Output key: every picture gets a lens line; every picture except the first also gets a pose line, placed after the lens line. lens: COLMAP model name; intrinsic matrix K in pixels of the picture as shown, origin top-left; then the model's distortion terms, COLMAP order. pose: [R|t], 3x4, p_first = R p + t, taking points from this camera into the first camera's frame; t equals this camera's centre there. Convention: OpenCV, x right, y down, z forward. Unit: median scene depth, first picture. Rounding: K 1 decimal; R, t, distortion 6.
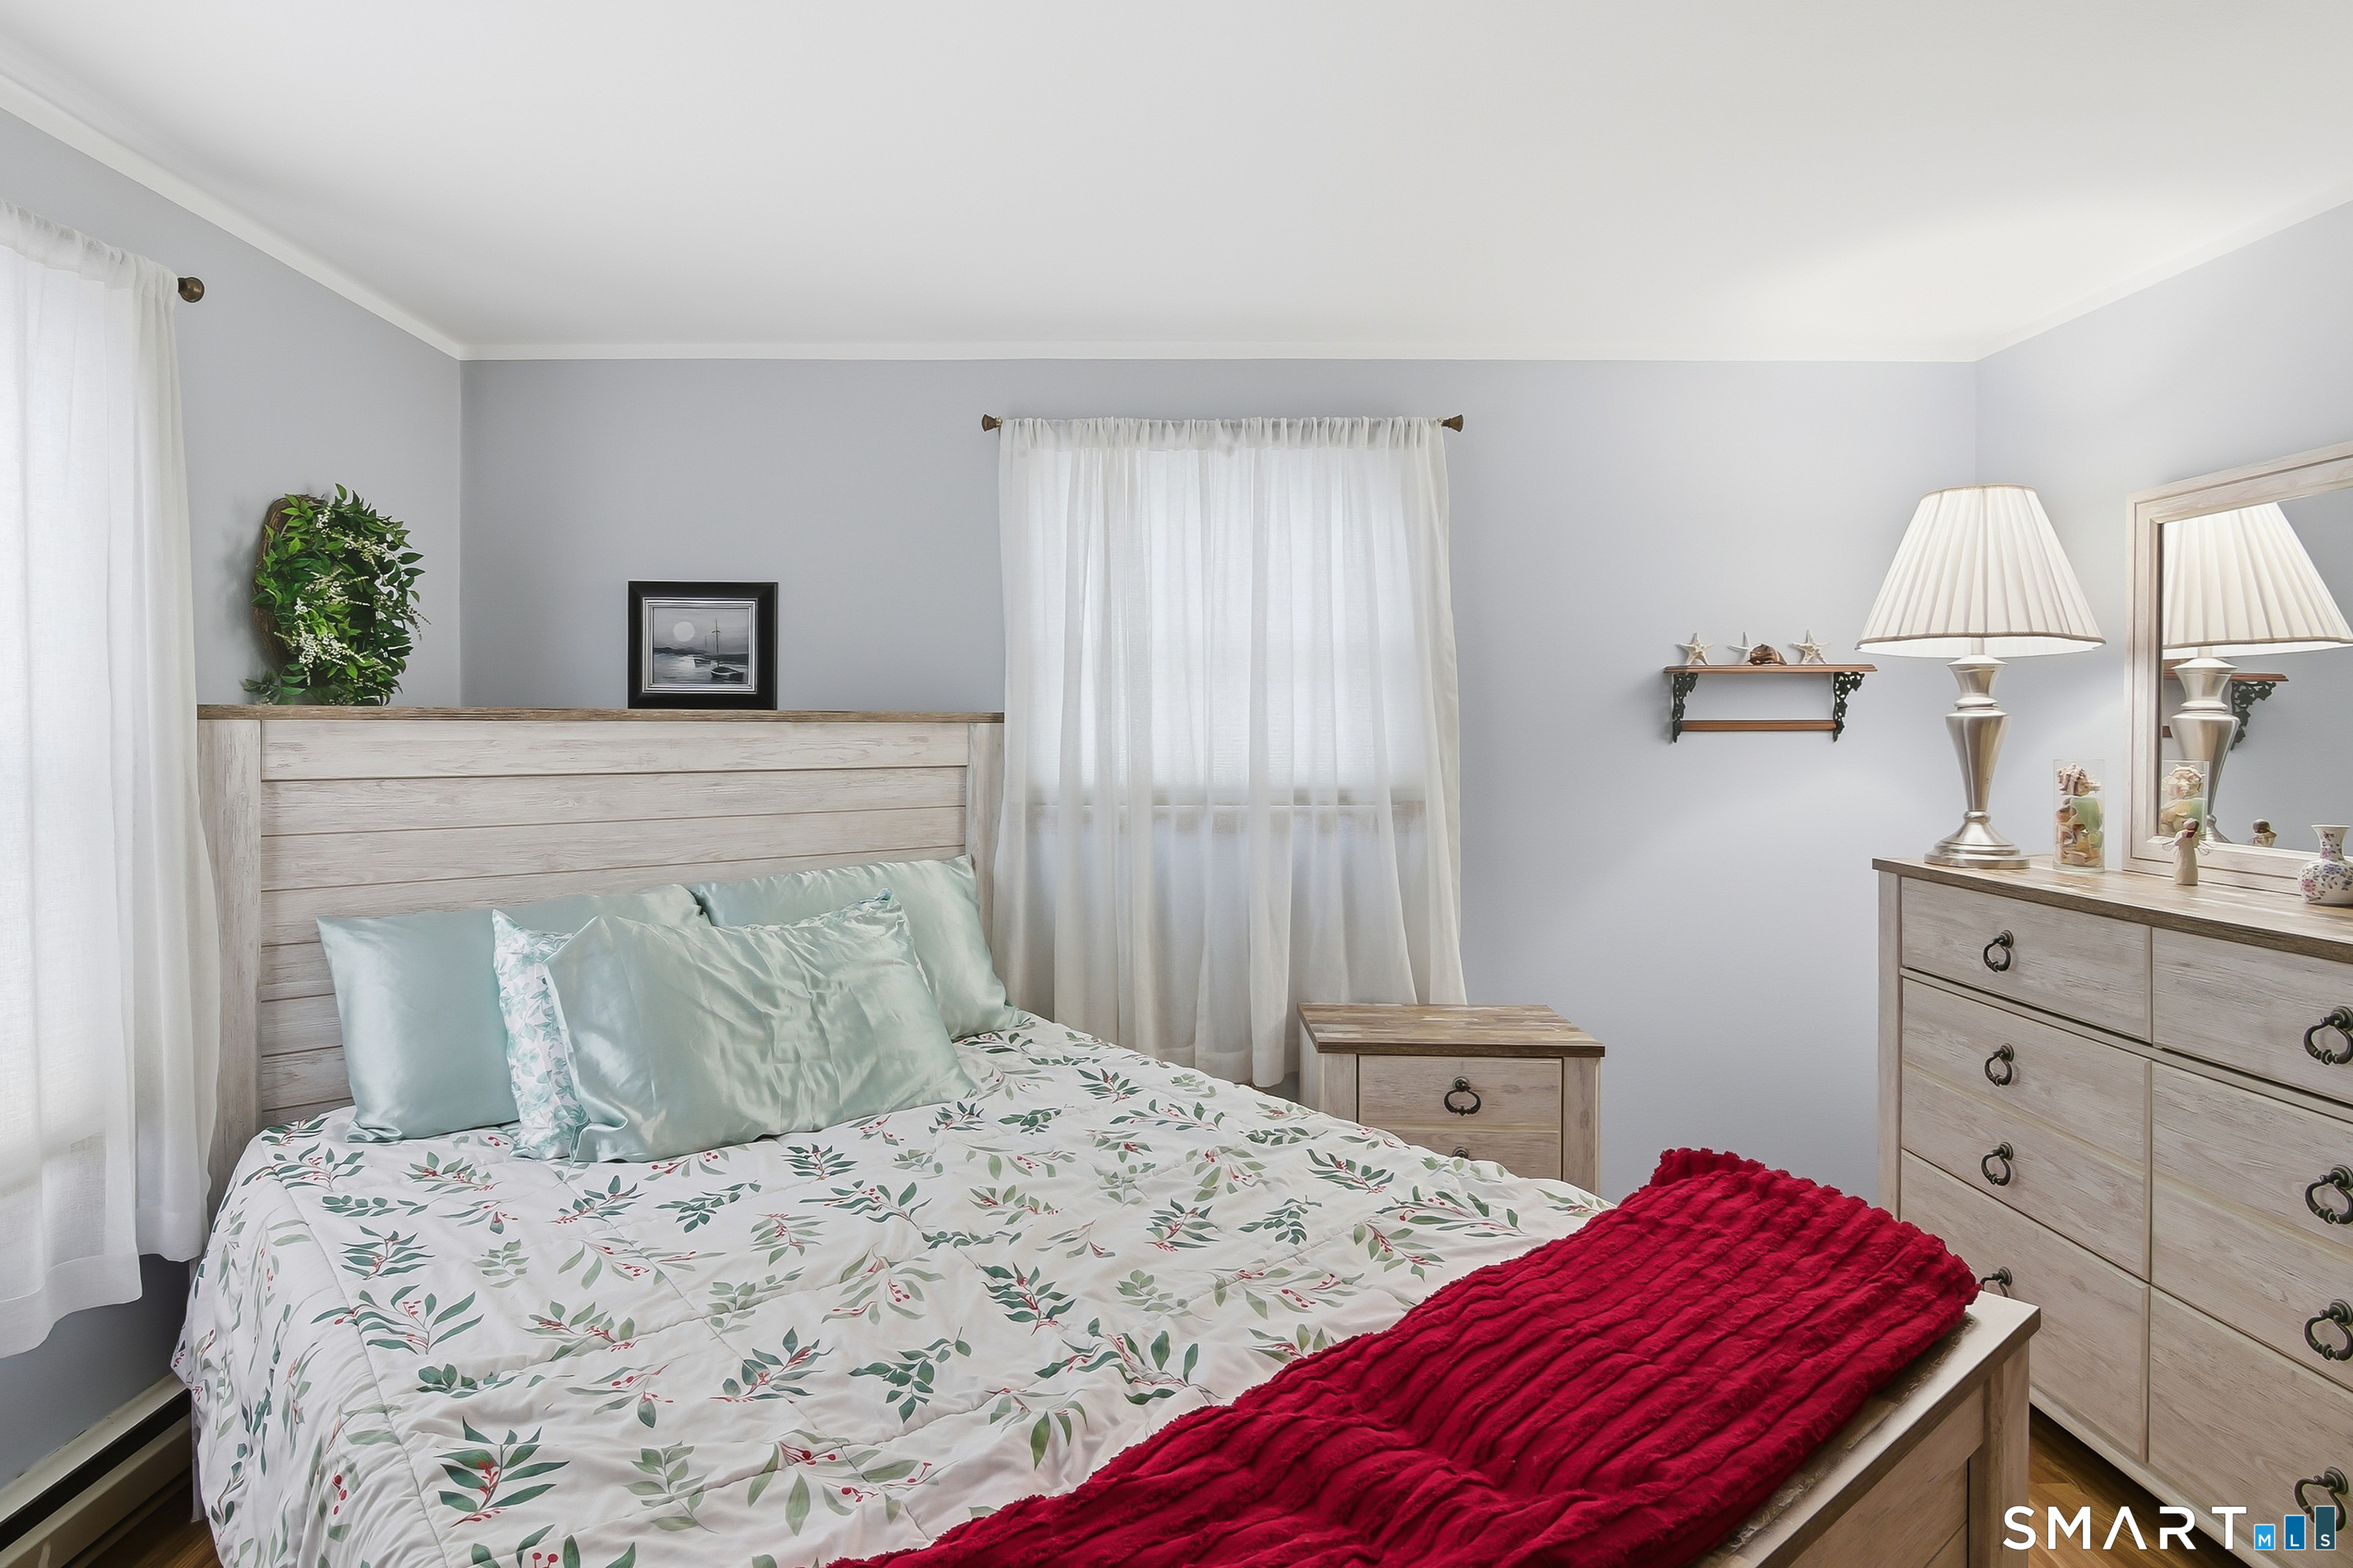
lens RADIAL K [[1293.7, 0, 1166.5], [0, 1293.7, 763.1], [0, 0, 1]] dist [0.000186, -0.025400]
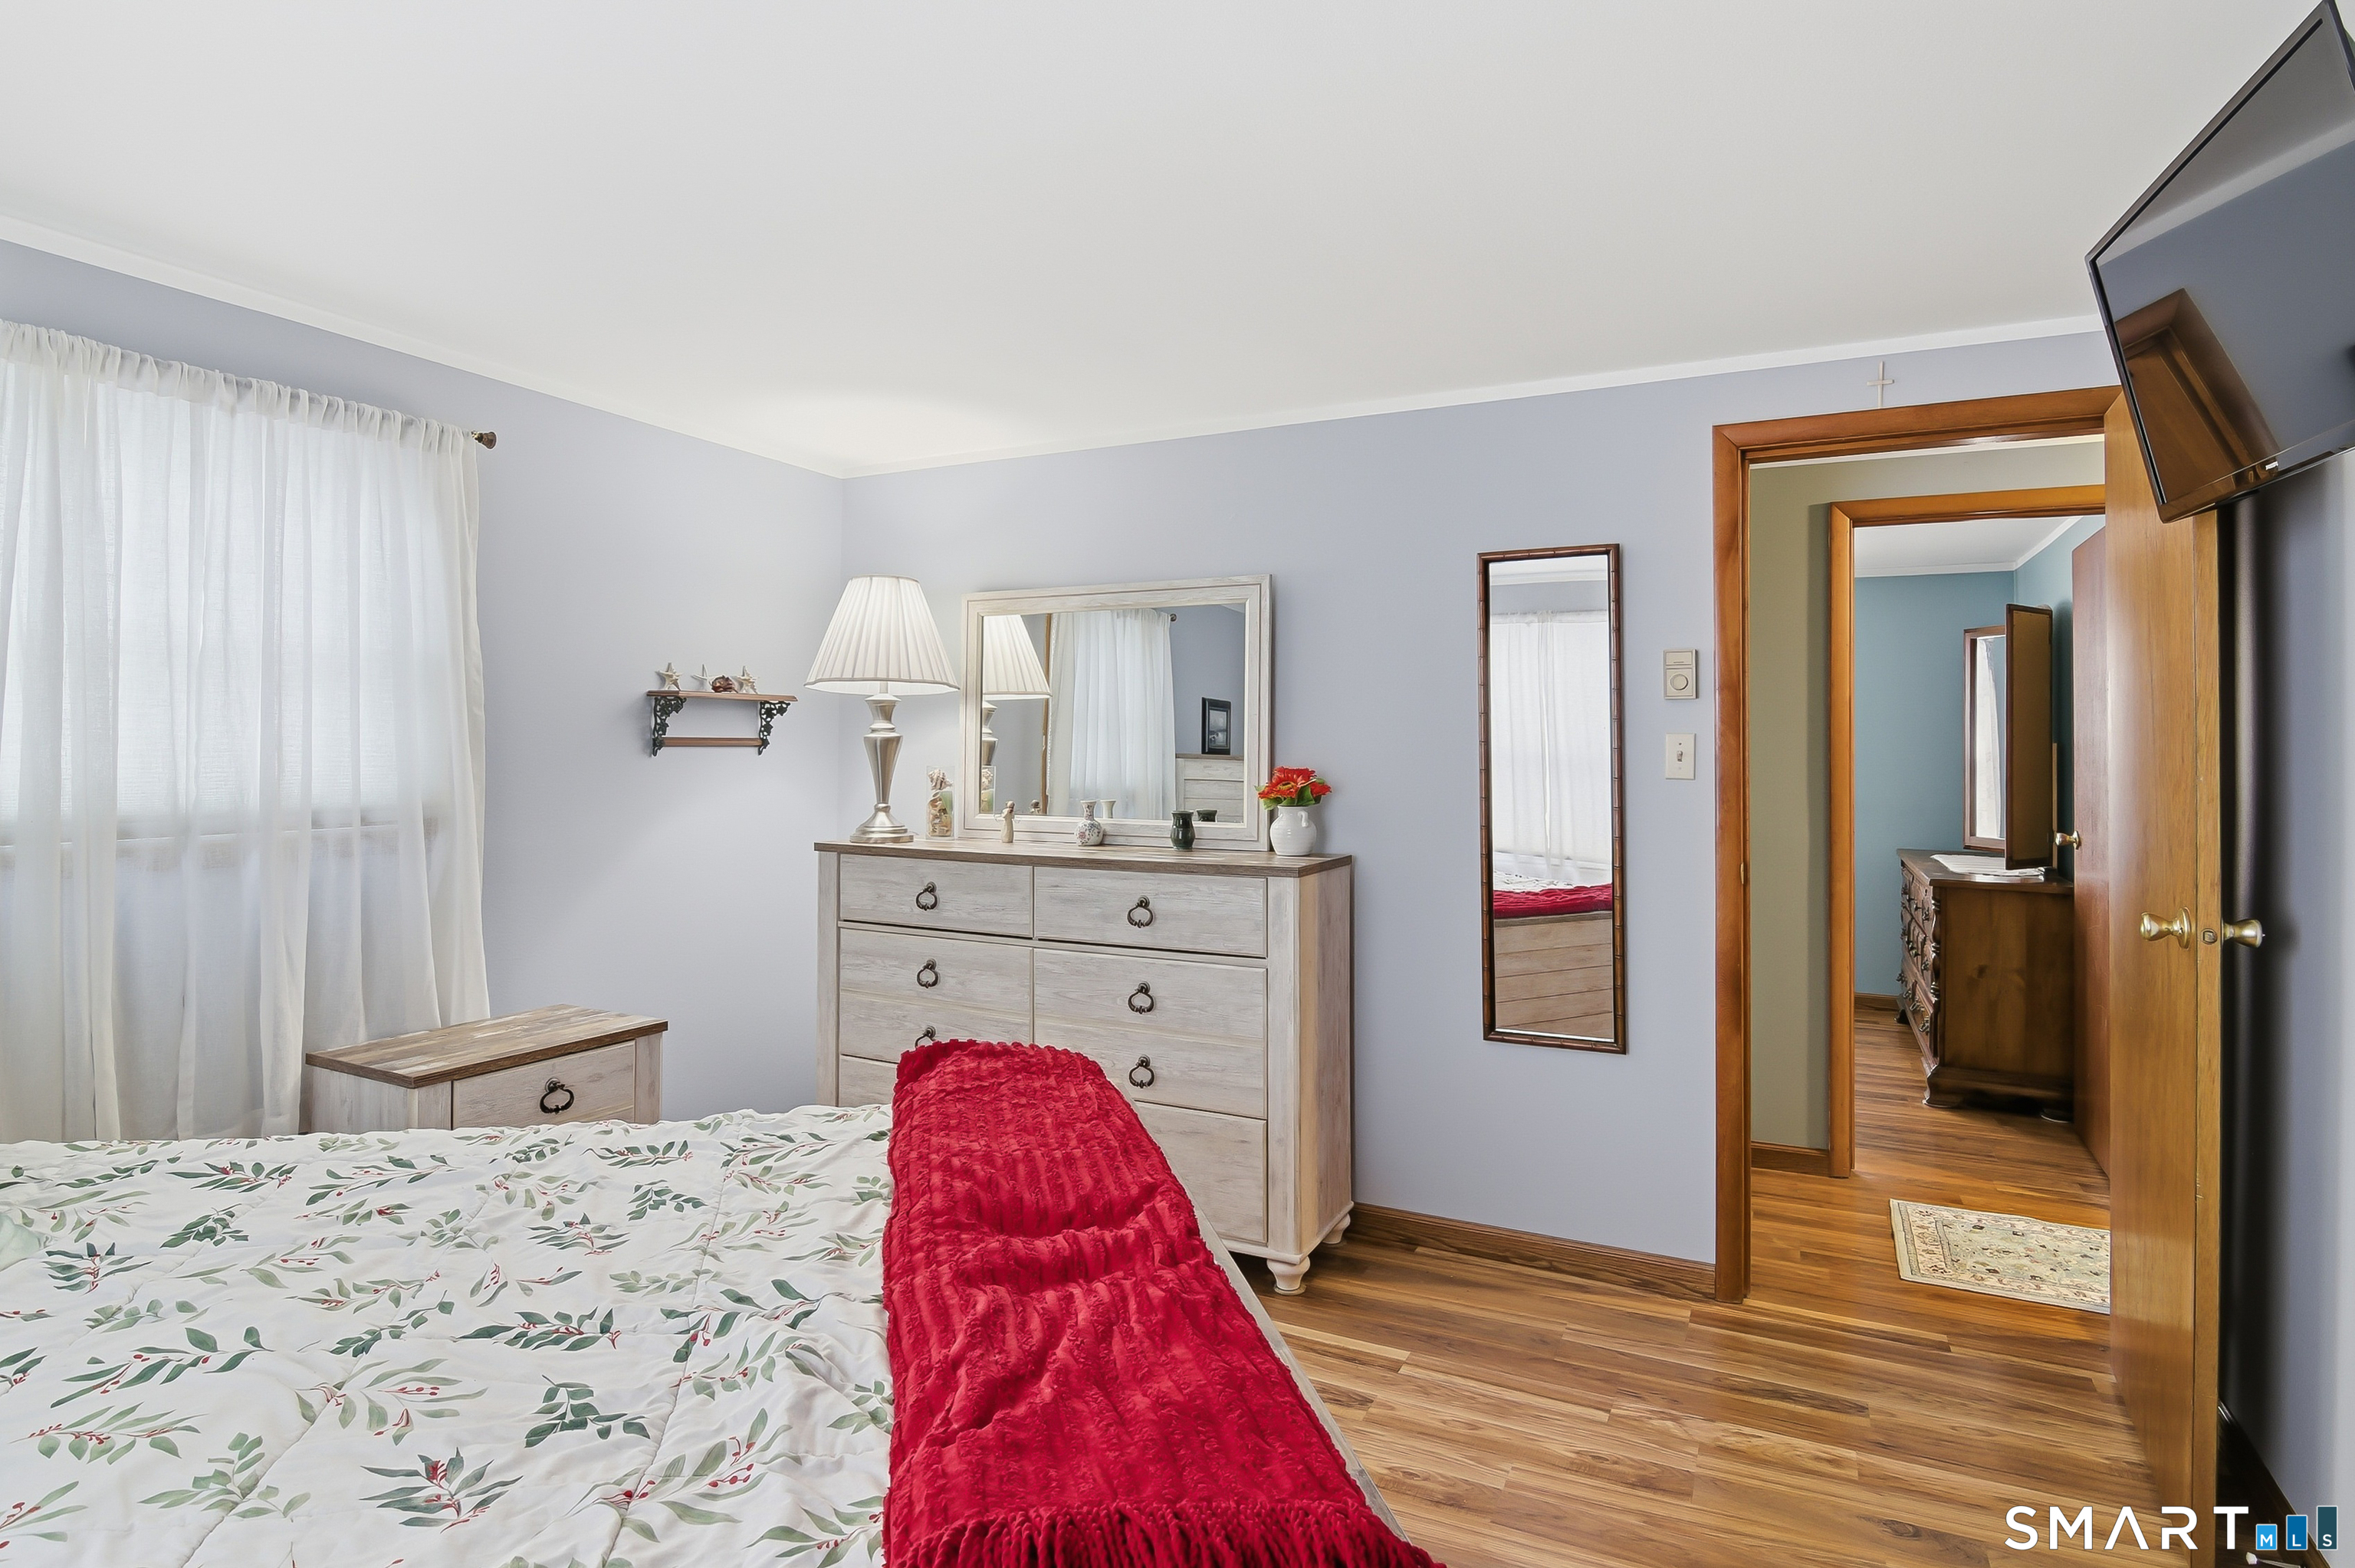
lens RADIAL K [[1294.6, 0, 1167.5], [0, 1294.6, 763.0], [0, 0, 1]] dist [0.000186, -0.025400]
pose [[0.412858, -0.008909, 0.910752, -0.519133], [0.017401, 0.999847, 0.001892, -0.004305], [-0.910629, 0.015067, 0.412950, 0.117851]]
